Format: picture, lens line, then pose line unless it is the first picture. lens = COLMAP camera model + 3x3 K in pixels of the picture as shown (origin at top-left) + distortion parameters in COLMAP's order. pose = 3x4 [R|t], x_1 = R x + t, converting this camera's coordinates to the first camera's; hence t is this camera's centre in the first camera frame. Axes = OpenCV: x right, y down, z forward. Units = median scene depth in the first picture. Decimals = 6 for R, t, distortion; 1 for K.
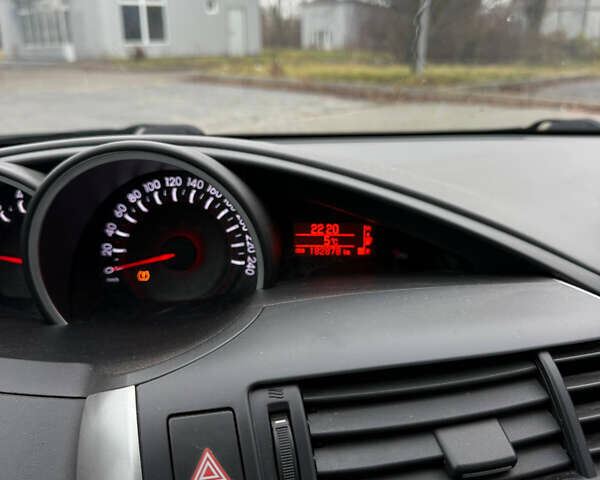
lens RADIAL K [[576.7, 0, 300.0], [0, 576.7, 240.0], [0, 0, 1]] dist [0.127873, -0.197621]
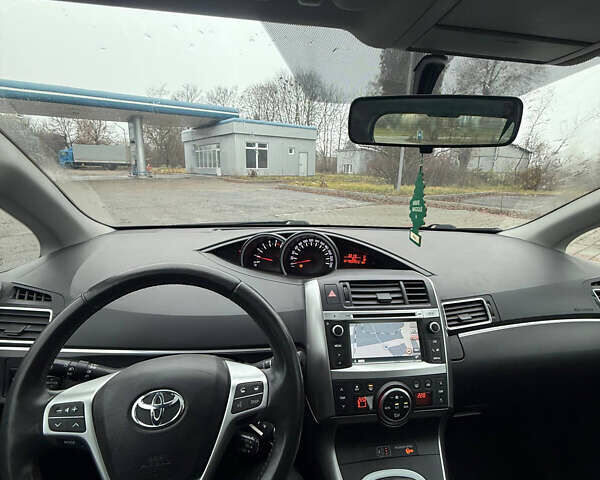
lens RADIAL K [[576.7, 0, 300.0], [0, 576.7, 240.0], [0, 0, 1]] dist [0.127873, -0.197621]
pose [[0.998600, 0.051241, -0.013095, -0.143102], [-0.052351, 0.992875, -0.107041, 0.169824], [0.007517, 0.107577, 0.994168, -1.526067]]
